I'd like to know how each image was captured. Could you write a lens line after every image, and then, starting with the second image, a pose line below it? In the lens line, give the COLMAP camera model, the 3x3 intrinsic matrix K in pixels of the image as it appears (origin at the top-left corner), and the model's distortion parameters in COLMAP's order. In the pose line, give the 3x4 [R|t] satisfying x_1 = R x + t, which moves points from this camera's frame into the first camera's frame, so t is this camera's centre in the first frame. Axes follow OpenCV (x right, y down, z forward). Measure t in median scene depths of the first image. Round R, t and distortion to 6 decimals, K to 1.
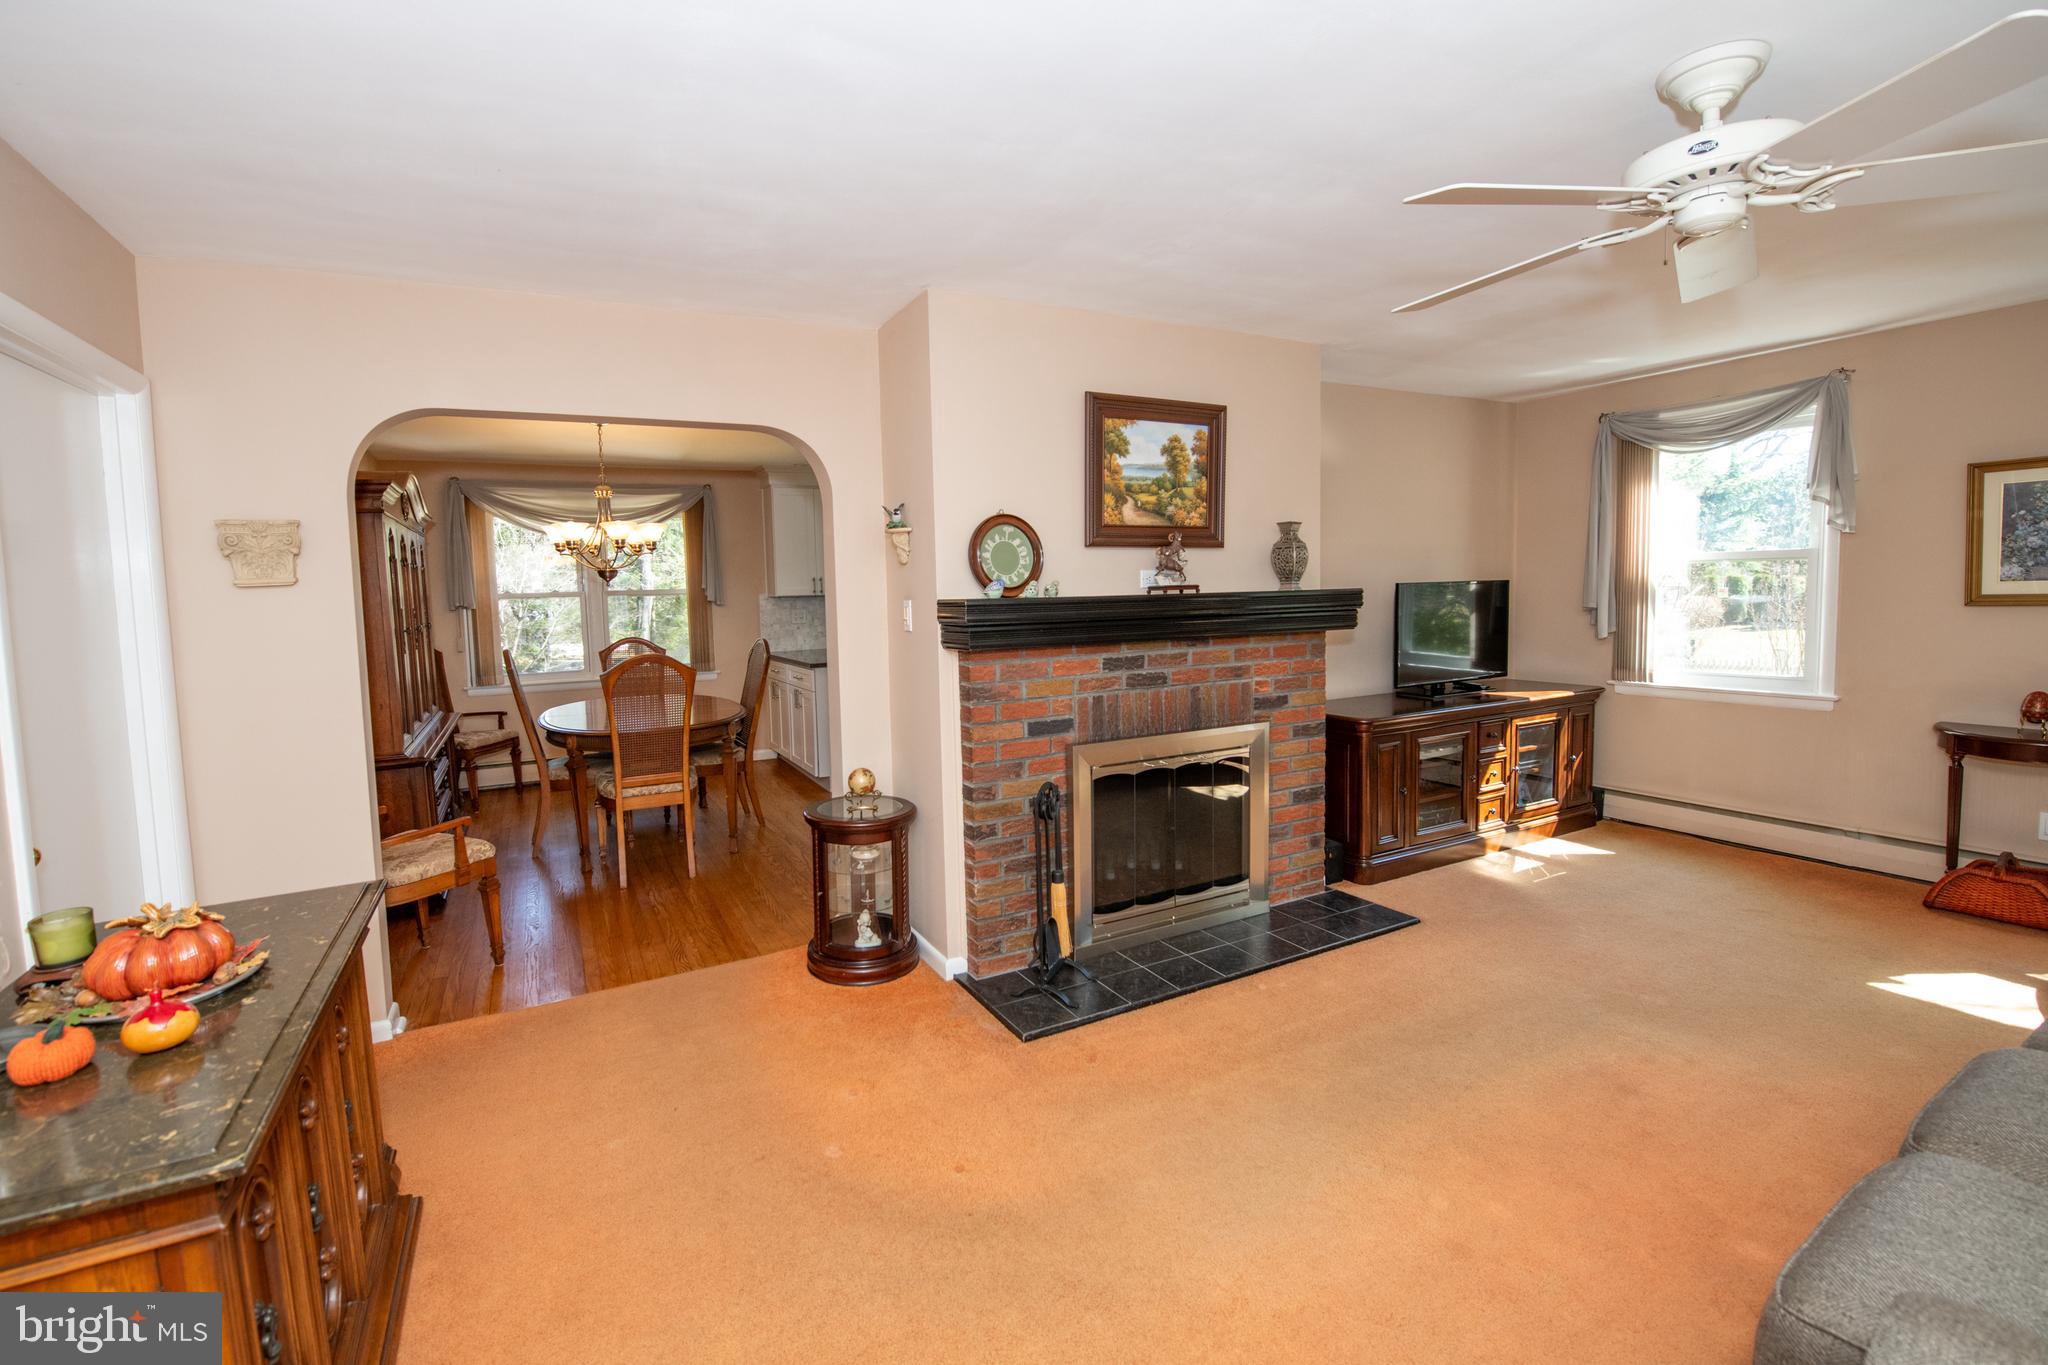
lens RADIAL K [[859.7, 0, 967.3], [0, 859.7, 653.4], [0, 0, 1]] dist [-0.014197, -0.002969]
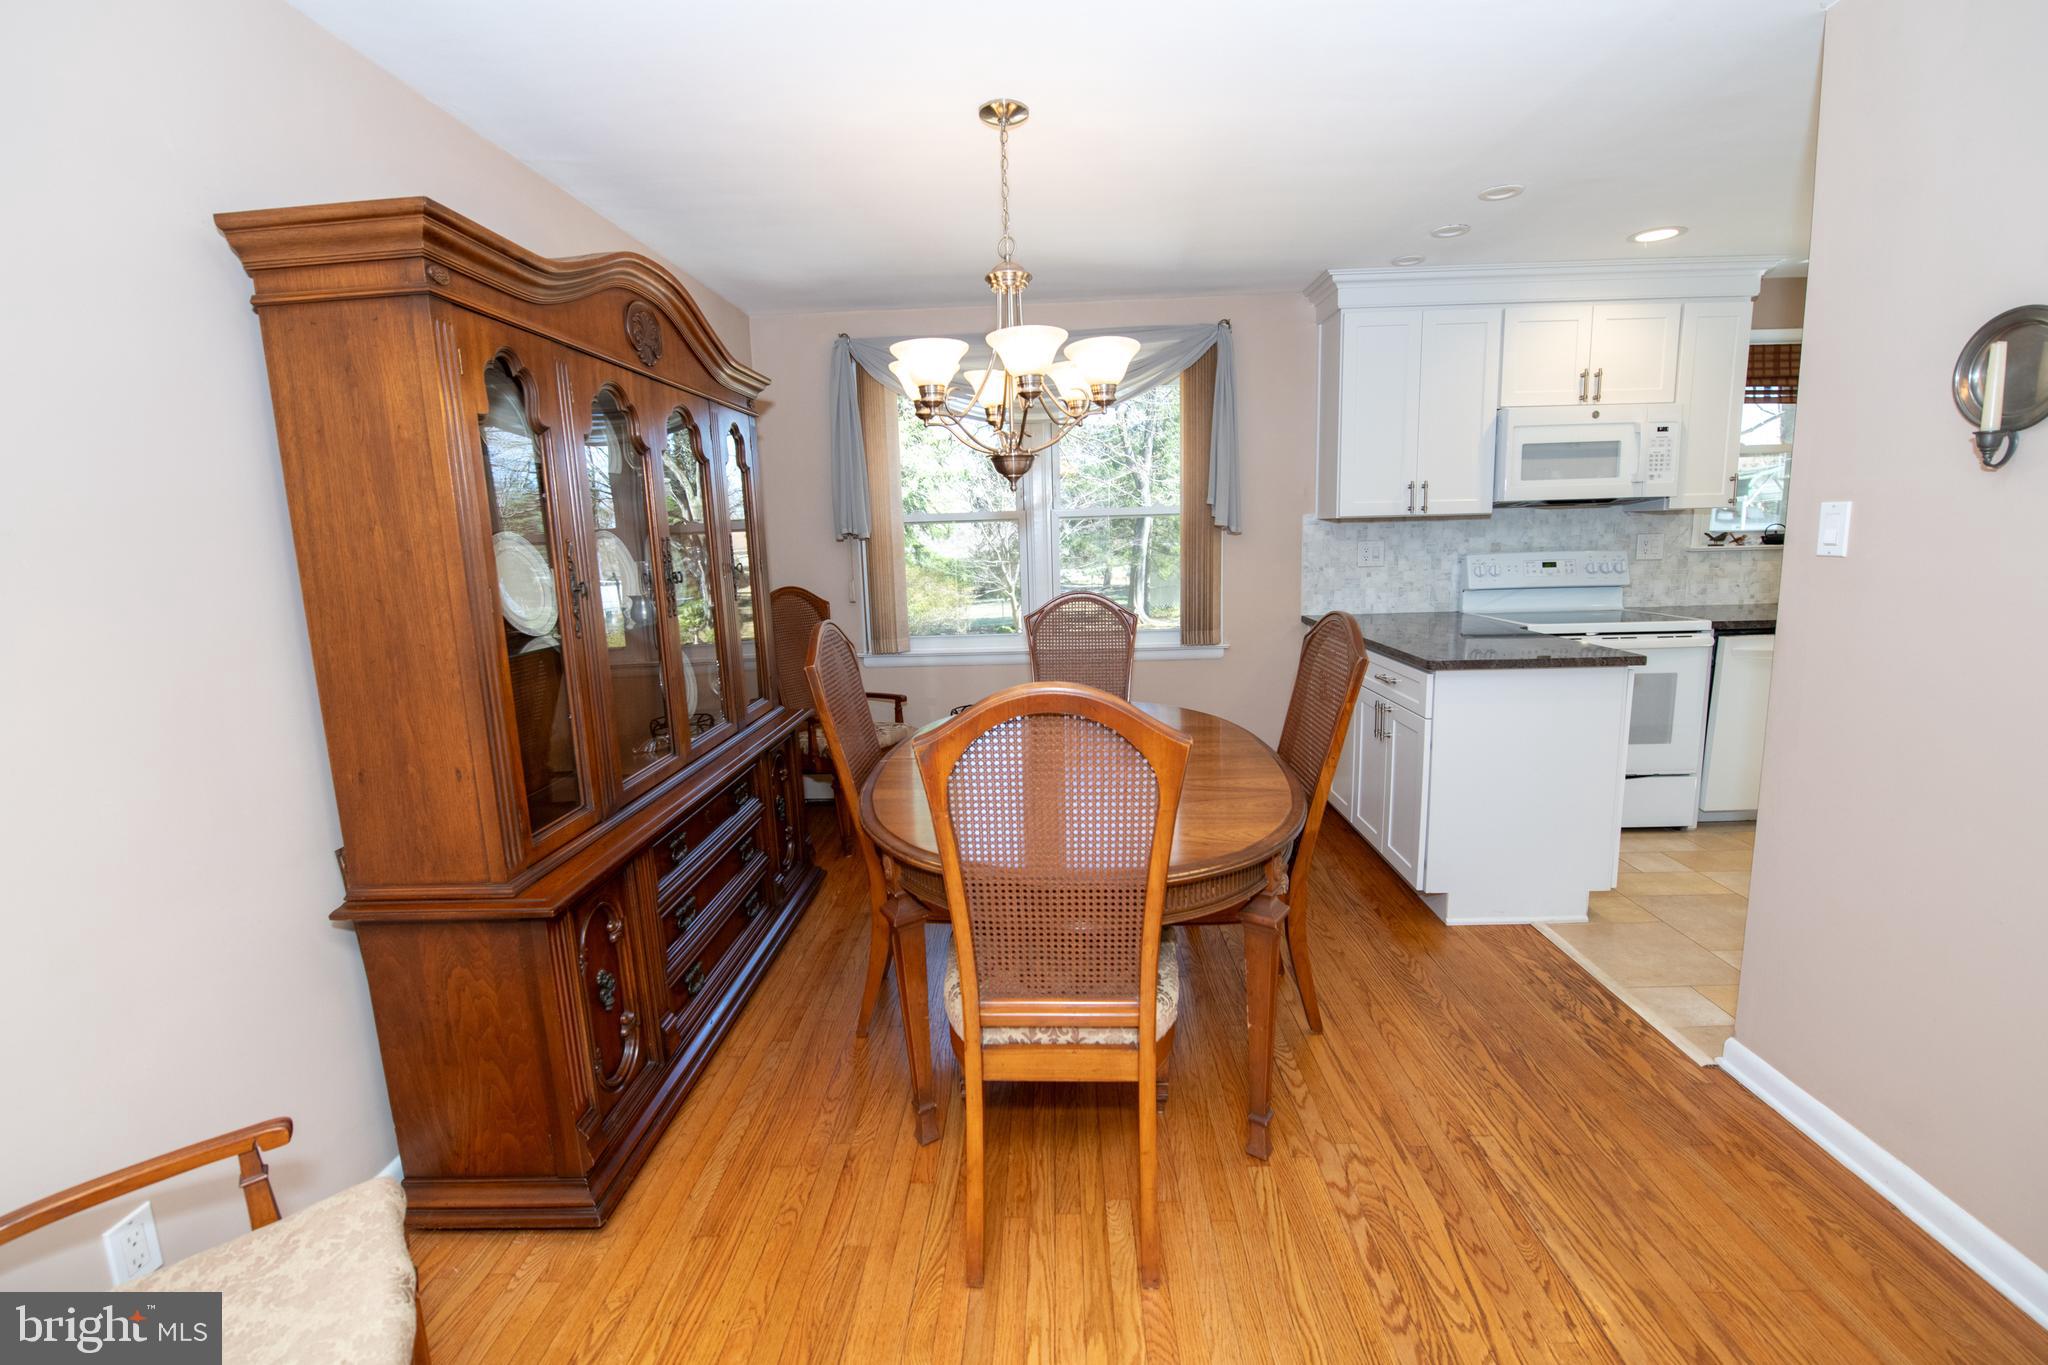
lens RADIAL K [[859.7, 0, 1027.6], [0, 859.7, 669.9], [0, 0, 1]] dist [-0.014197, -0.002969]
pose [[0.880798, 0.077066, -0.467178, -0.287893], [-0.027953, 0.993408, 0.111171, -0.053709], [0.472666, -0.084860, 0.877146, 0.899813]]
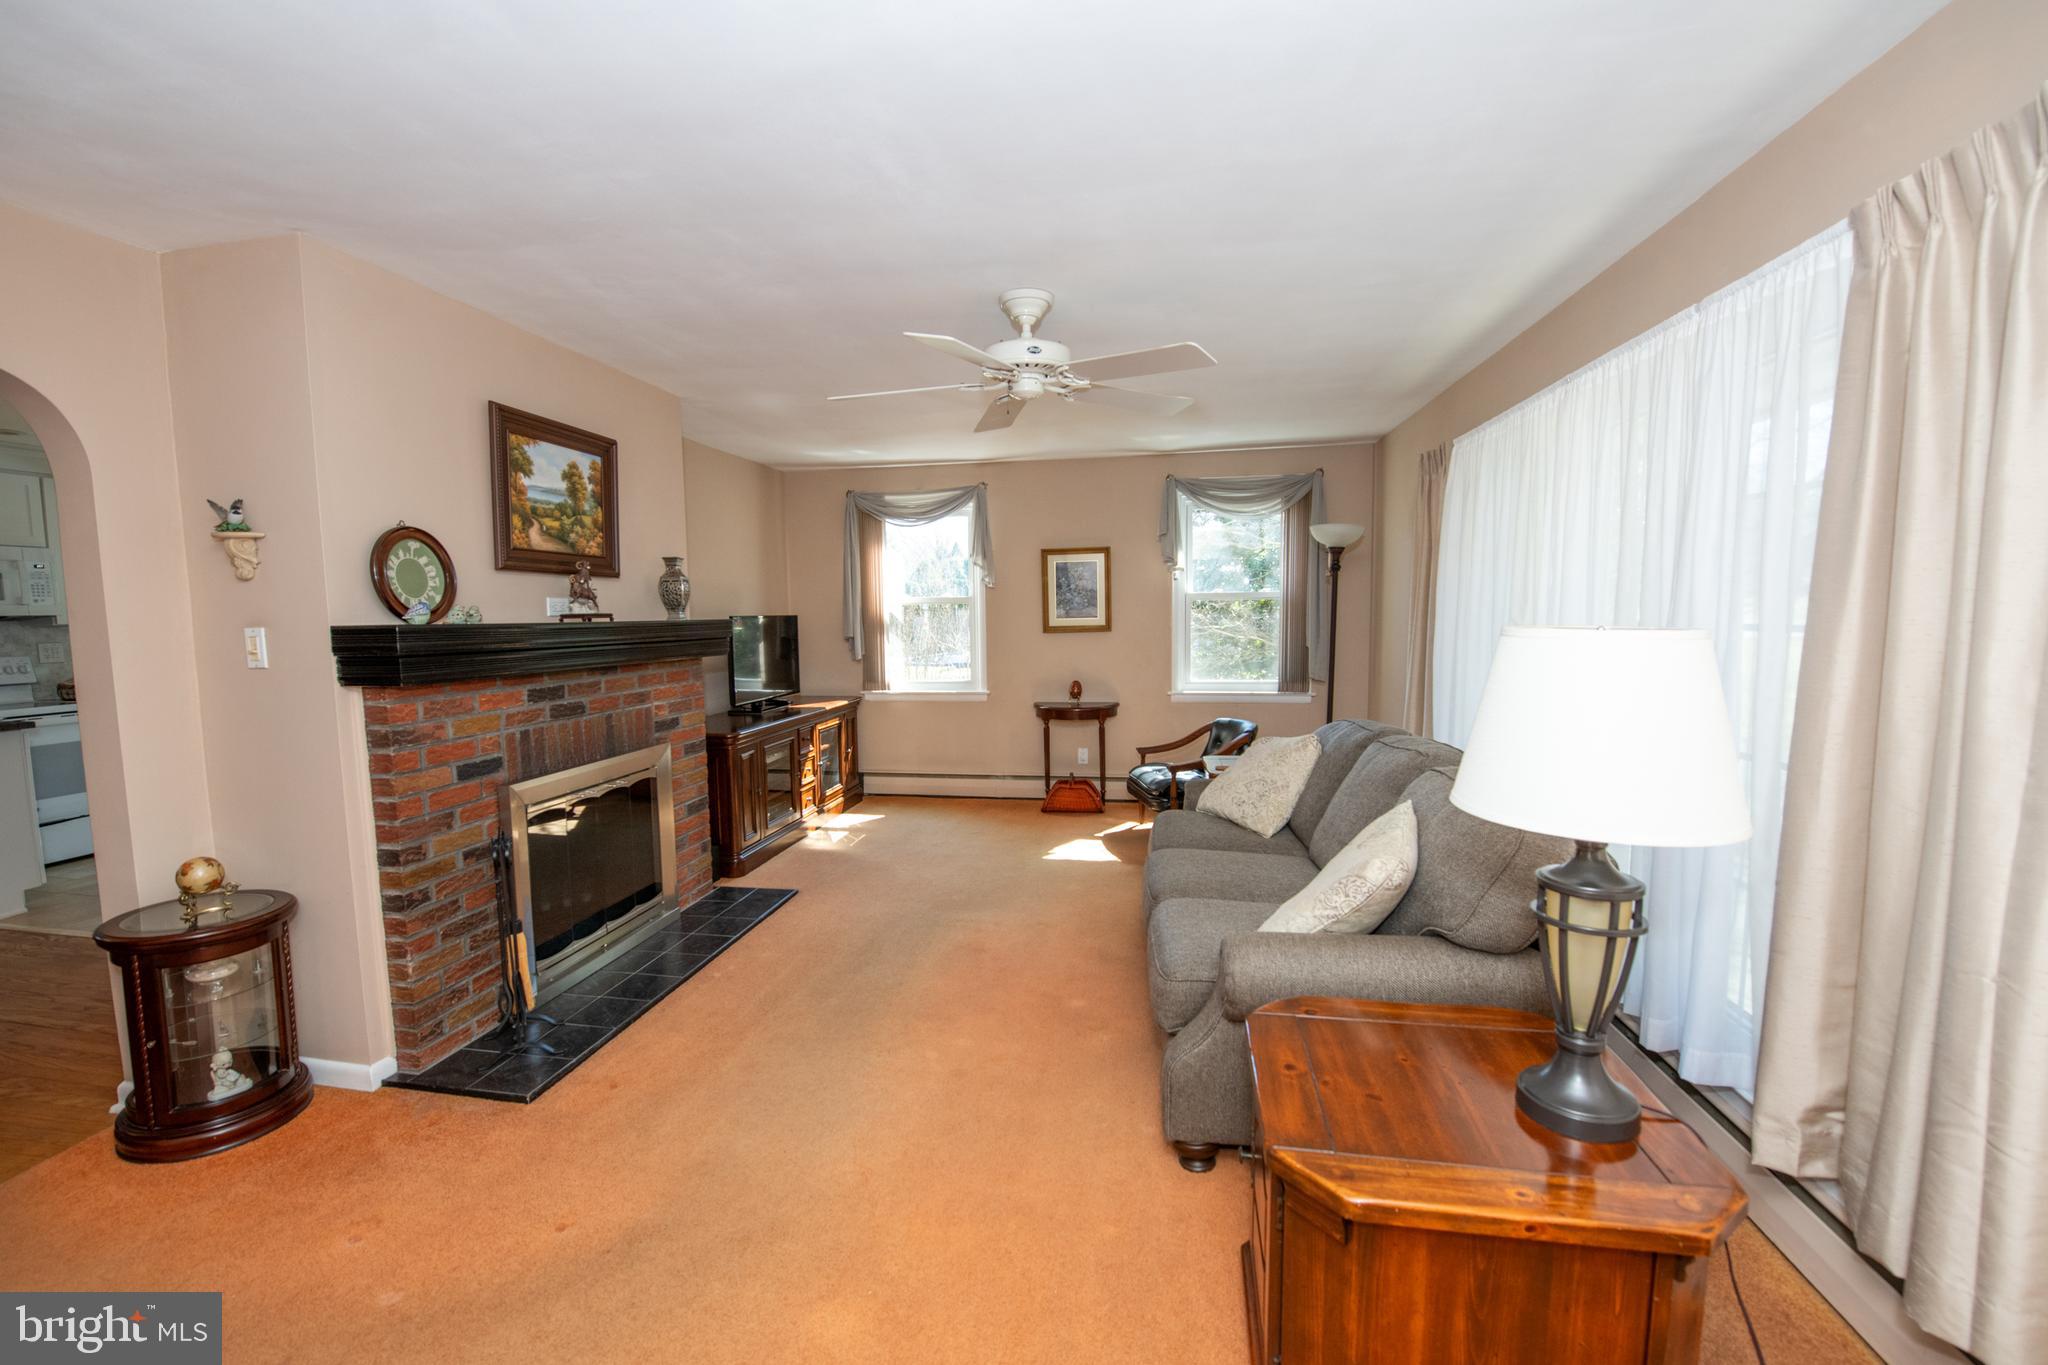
lens RADIAL K [[859.7, 0, 987.2], [0, 859.7, 694.4], [0, 0, 1]] dist [-0.014197, -0.002969]
pose [[0.610443, -0.056752, 0.790024, -0.262801], [0.054025, 0.998090, 0.029954, 0.009386], [-0.790215, 0.024396, 0.612343, 0.026736]]
